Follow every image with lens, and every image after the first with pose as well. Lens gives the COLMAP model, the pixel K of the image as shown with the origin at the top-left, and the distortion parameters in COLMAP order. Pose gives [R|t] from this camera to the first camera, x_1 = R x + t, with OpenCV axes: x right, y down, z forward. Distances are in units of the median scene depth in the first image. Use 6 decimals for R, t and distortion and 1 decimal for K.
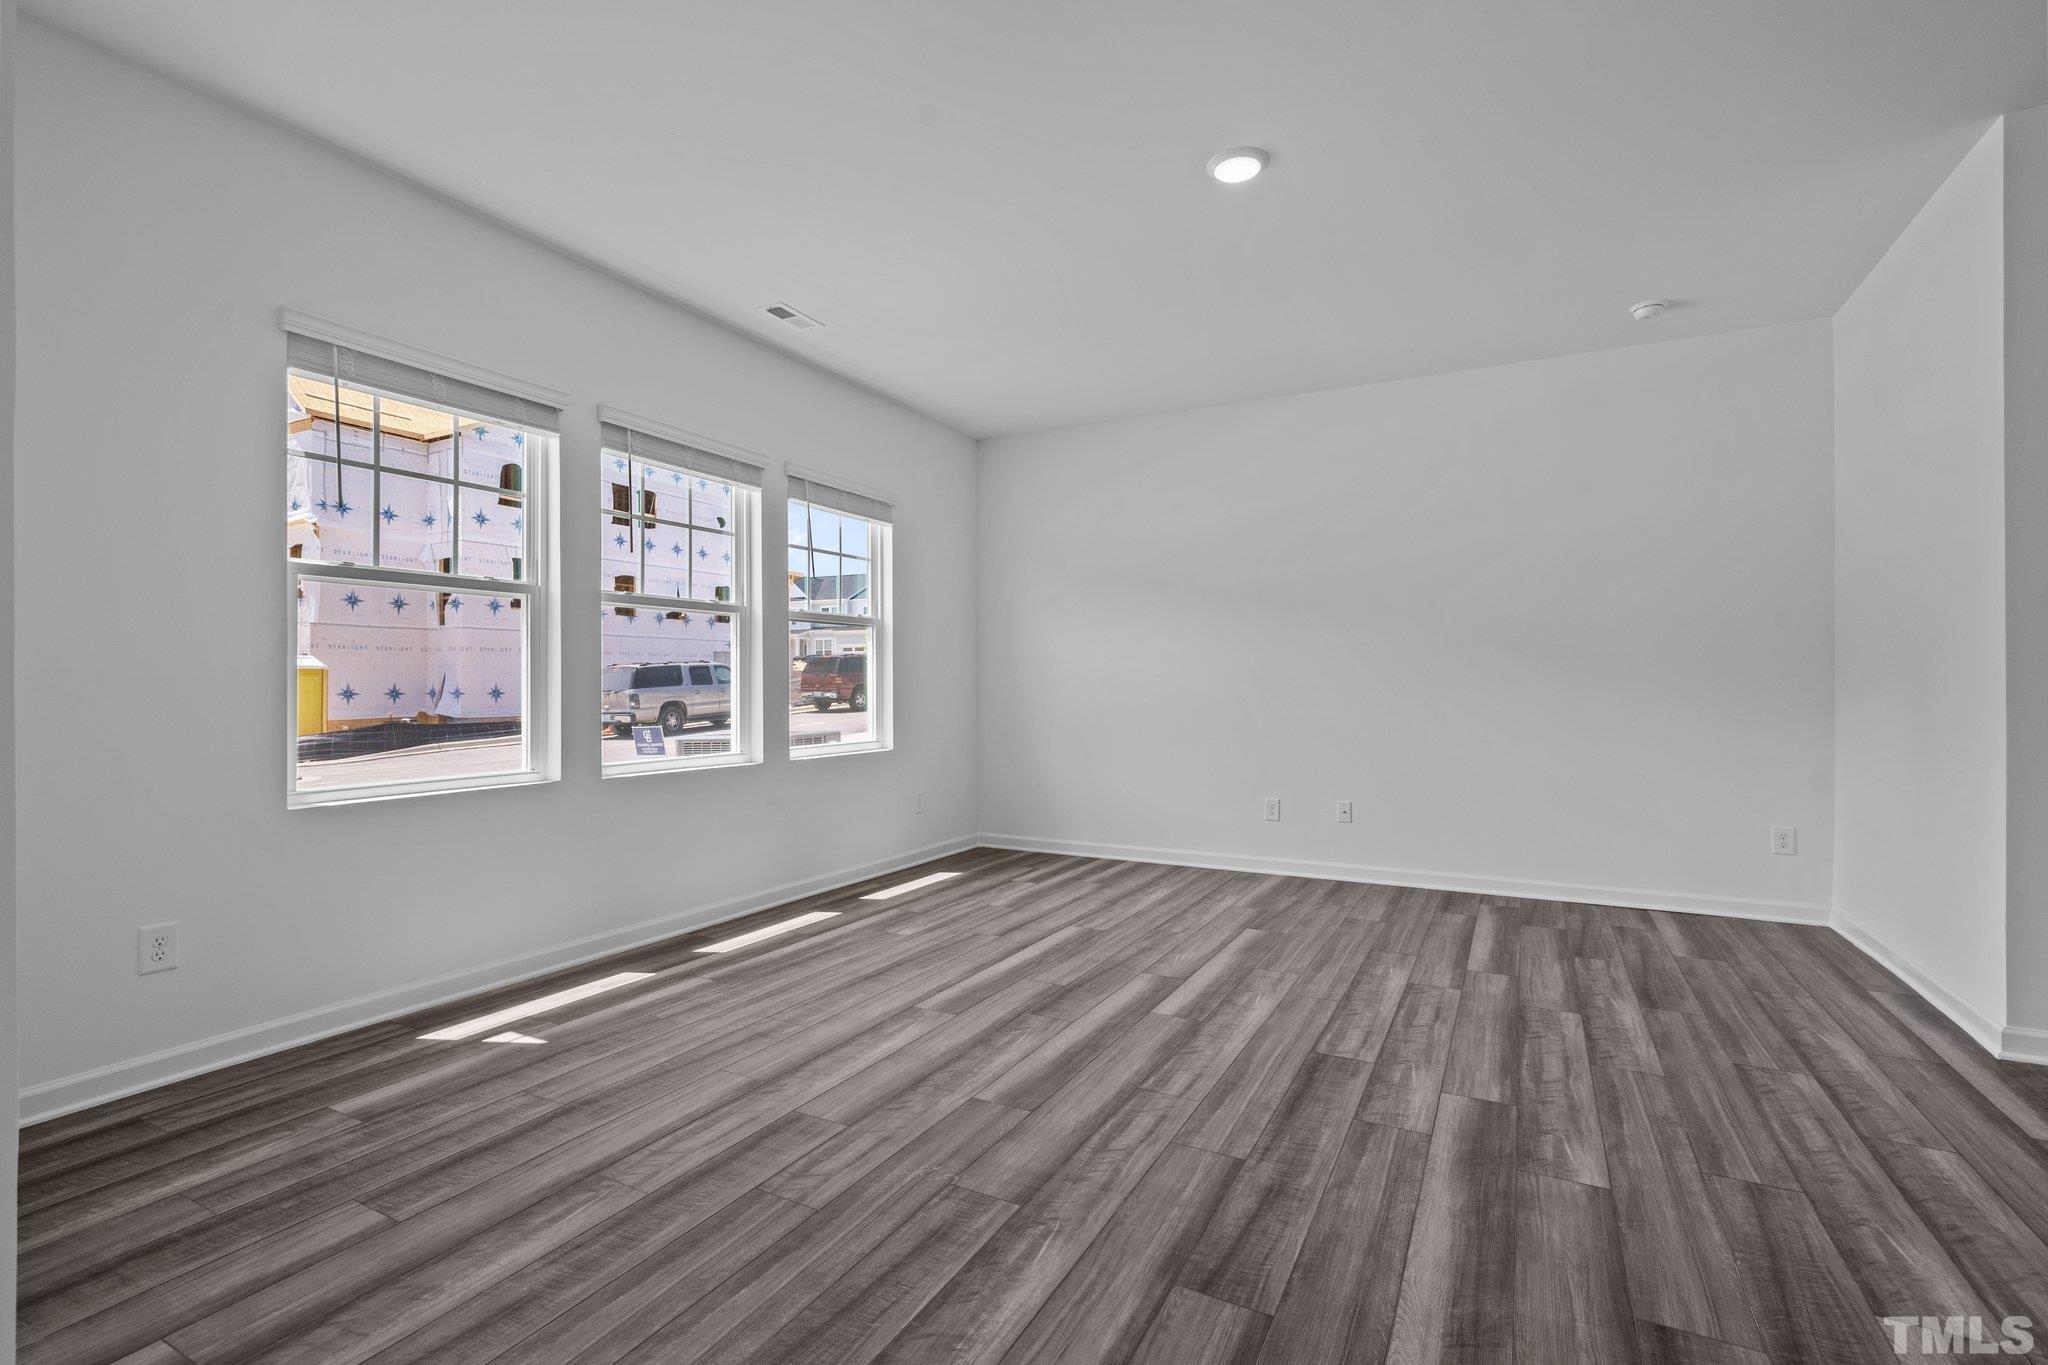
lens RADIAL K [[930.6, 0, 1024.0], [0, 930.6, 682.5], [0, 0, 1]] dist [-0.002448, 0.000489]
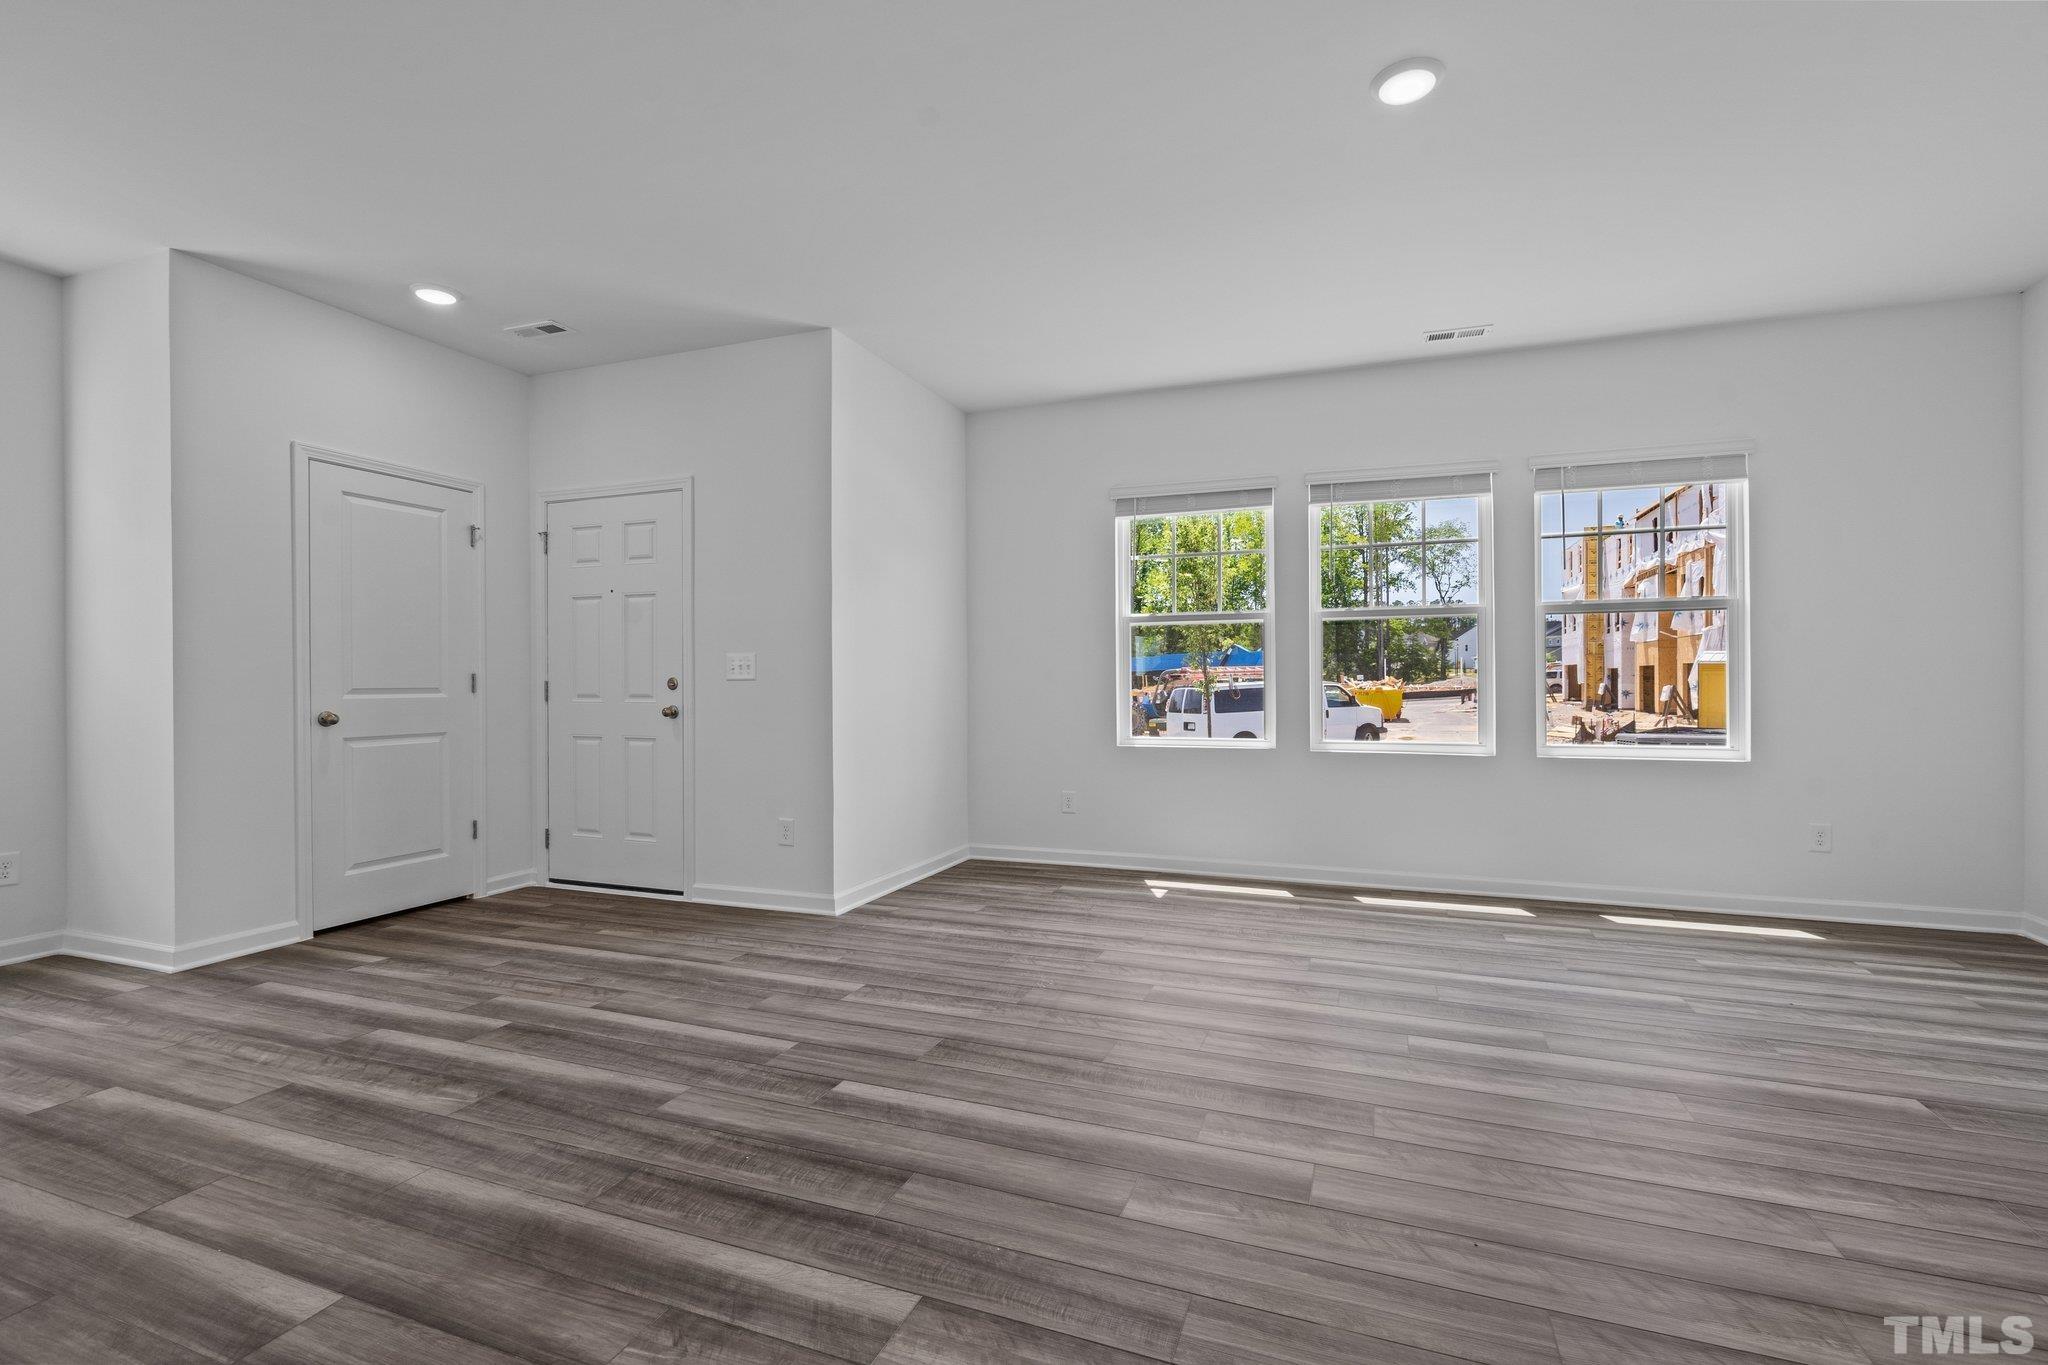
lens RADIAL K [[926.9, 0, 1019.0], [0, 926.9, 681.0], [0, 0, 1]] dist [-0.003186, 0.000135]
pose [[0.122698, -0.001598, -0.992443, 1.371820], [0.006059, 0.999981, -0.000861, 0.001362], [0.992426, -0.005908, 0.122706, 0.693436]]
